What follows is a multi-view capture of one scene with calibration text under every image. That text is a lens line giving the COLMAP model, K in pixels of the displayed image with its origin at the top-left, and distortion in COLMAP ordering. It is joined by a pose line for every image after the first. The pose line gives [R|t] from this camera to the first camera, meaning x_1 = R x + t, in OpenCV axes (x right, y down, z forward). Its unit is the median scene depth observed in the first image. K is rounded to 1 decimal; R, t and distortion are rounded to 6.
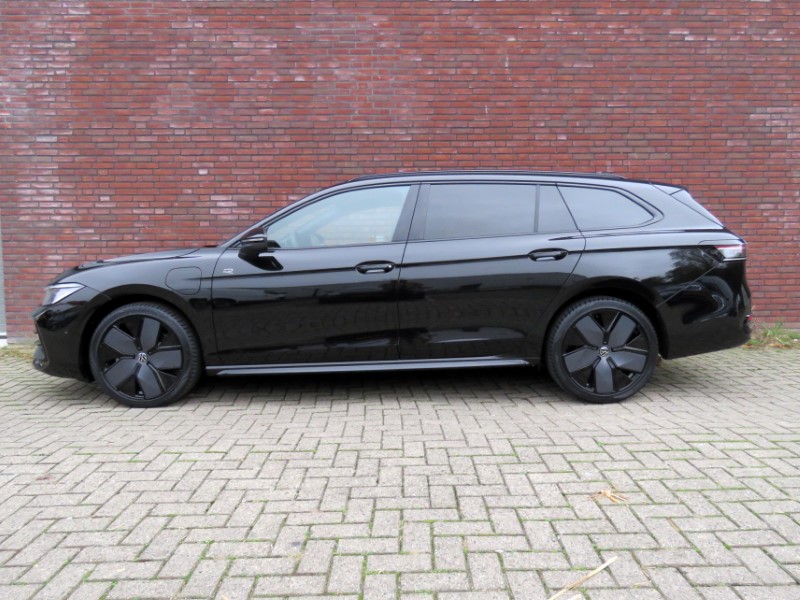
lens RADIAL K [[506.3, 0, 400.0], [0, 506.3, 300.0], [0, 0, 1]] dist [-0.023993, 0.000700]
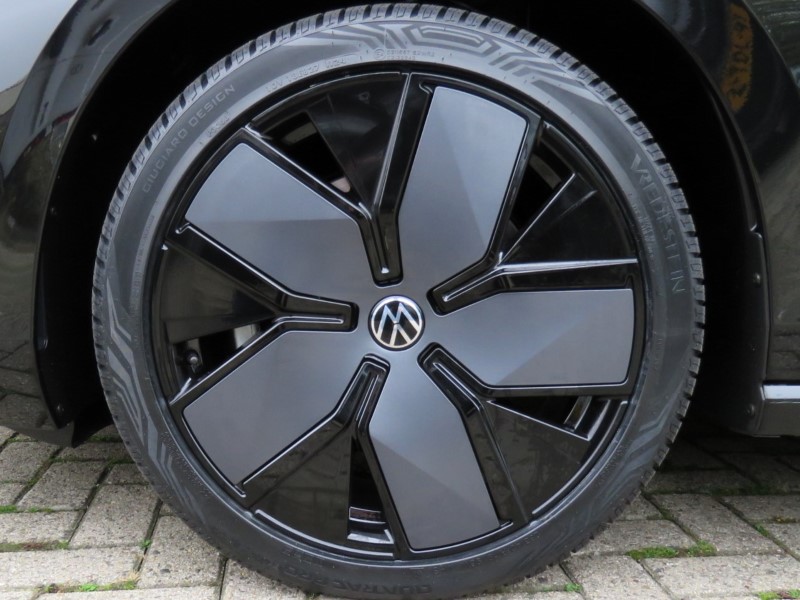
lens RADIAL K [[506.3, 0, 400.0], [0, 506.3, 300.0], [0, 0, 1]] dist [-0.023993, 0.000700]
pose [[0.998677, 0.035113, 0.037573, -0.520349], [-0.036334, 0.998817, 0.032313, 0.099995], [-0.036394, -0.033635, 0.998771, 0.823129]]
